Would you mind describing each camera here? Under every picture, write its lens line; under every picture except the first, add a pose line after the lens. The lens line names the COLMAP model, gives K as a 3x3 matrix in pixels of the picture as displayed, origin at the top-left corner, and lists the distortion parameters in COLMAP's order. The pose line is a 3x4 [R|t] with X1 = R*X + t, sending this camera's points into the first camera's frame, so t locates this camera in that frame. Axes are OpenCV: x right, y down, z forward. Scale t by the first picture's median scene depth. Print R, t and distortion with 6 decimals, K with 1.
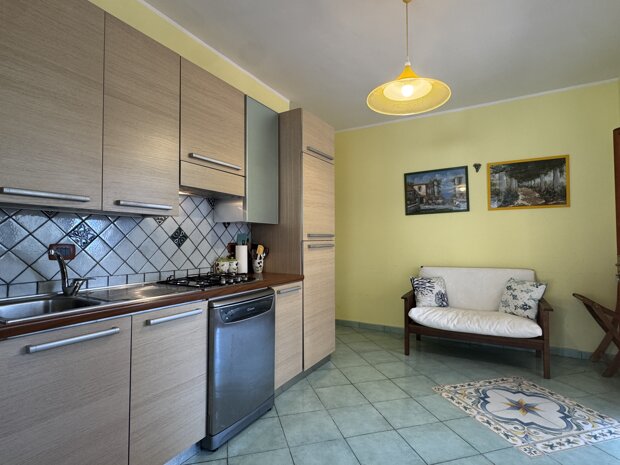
lens RADIAL K [[330.7, 0, 308.2], [0, 330.7, 232.7], [0, 0, 1]] dist [-0.001598, 0.000158]
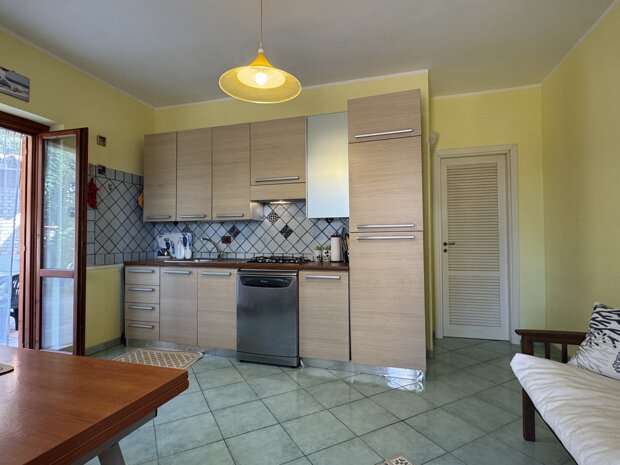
lens RADIAL K [[330.7, 0, 308.2], [0, 330.7, 232.7], [0, 0, 1]] dist [-0.001598, 0.000158]
pose [[0.206956, -0.015742, -0.978224, 1.106438], [0.030661, 0.999484, -0.009598, 0.036056], [0.977870, -0.028007, 0.207332, 0.792437]]
